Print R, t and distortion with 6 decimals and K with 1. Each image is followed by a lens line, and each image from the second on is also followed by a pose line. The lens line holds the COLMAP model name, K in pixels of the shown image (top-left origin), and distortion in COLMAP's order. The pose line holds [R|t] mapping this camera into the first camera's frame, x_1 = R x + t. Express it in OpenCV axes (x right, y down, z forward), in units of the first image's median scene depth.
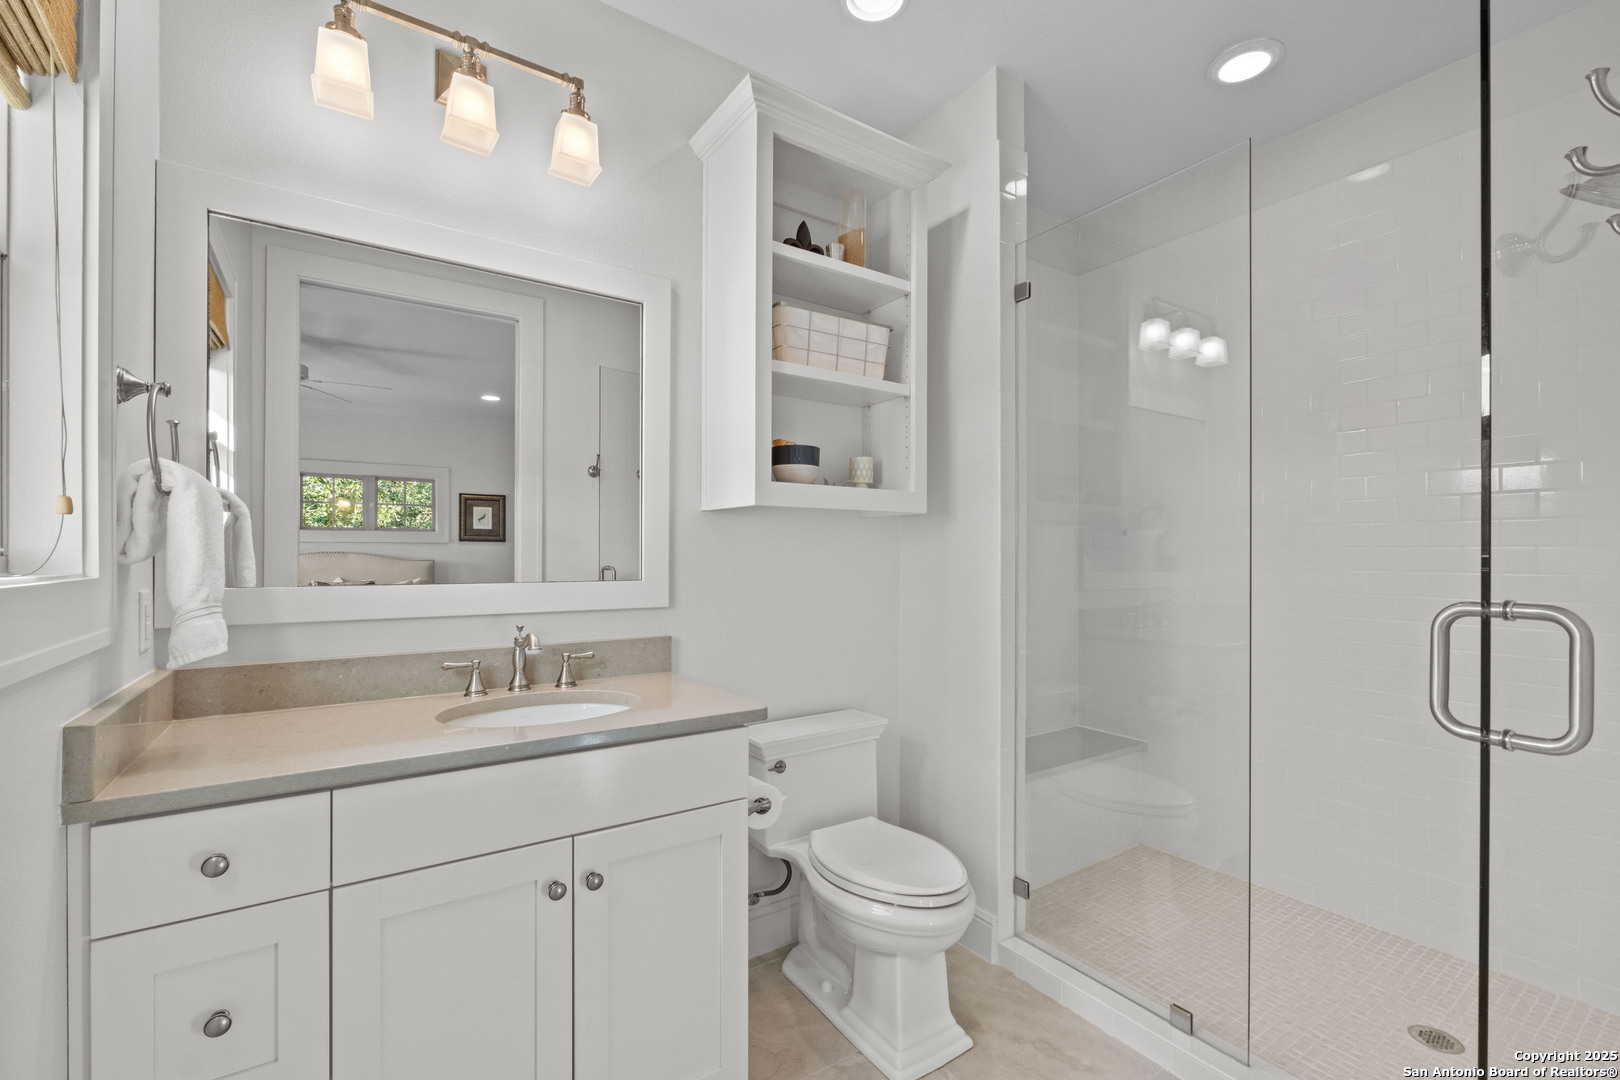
lens RADIAL K [[721.3, 0, 810.7], [0, 721.3, 549.5], [0, 0, 1]] dist [0.004241, 0.000588]
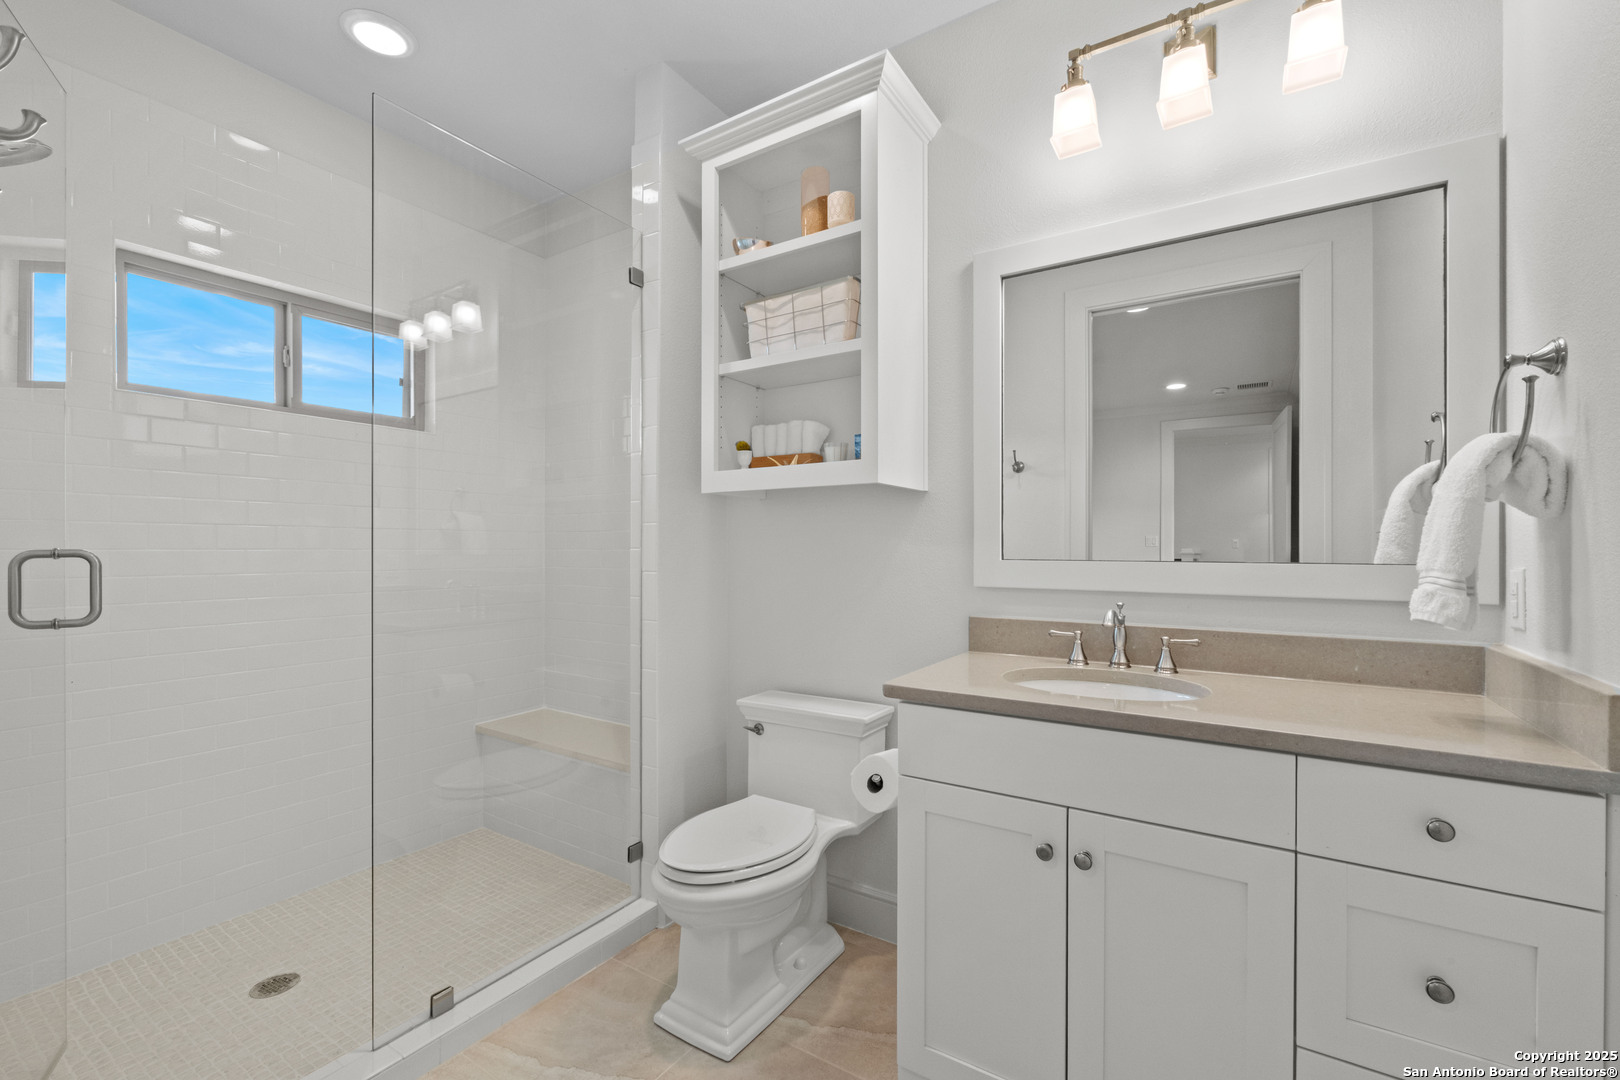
lens RADIAL K [[684.8, 0, 804.6], [0, 684.8, 553.5], [0, 0, 1]] dist [-0.002190, 0.000062]
pose [[0.384909, 0.020480, -0.922727, 0.326252], [0.013816, 0.999514, 0.027948, 0.002396], [0.922851, -0.023506, 0.384439, 0.230678]]
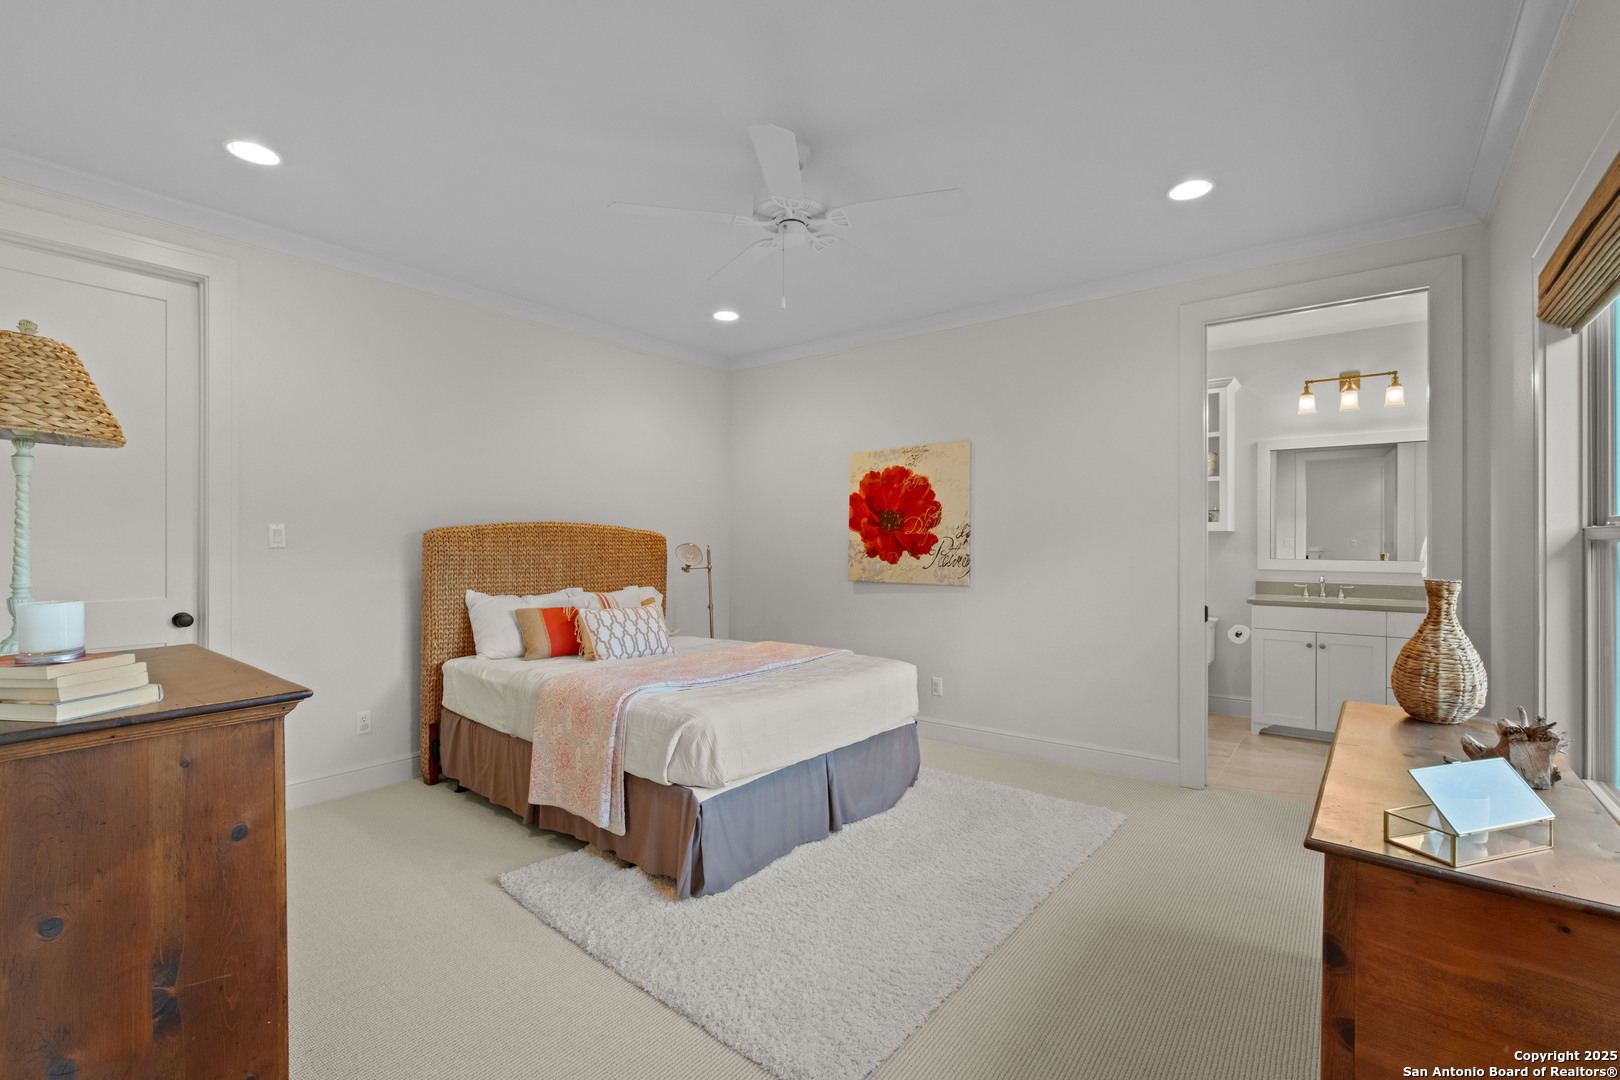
lens RADIAL K [[721.3, 0, 814.4], [0, 721.3, 539.1], [0, 0, 1]] dist [0.004241, 0.000588]
pose [[0.315682, 0.013374, -0.948771, 1.744402], [0.010583, 0.999789, 0.017614, -0.111762], [0.948806, -0.015602, 0.315474, -1.888195]]
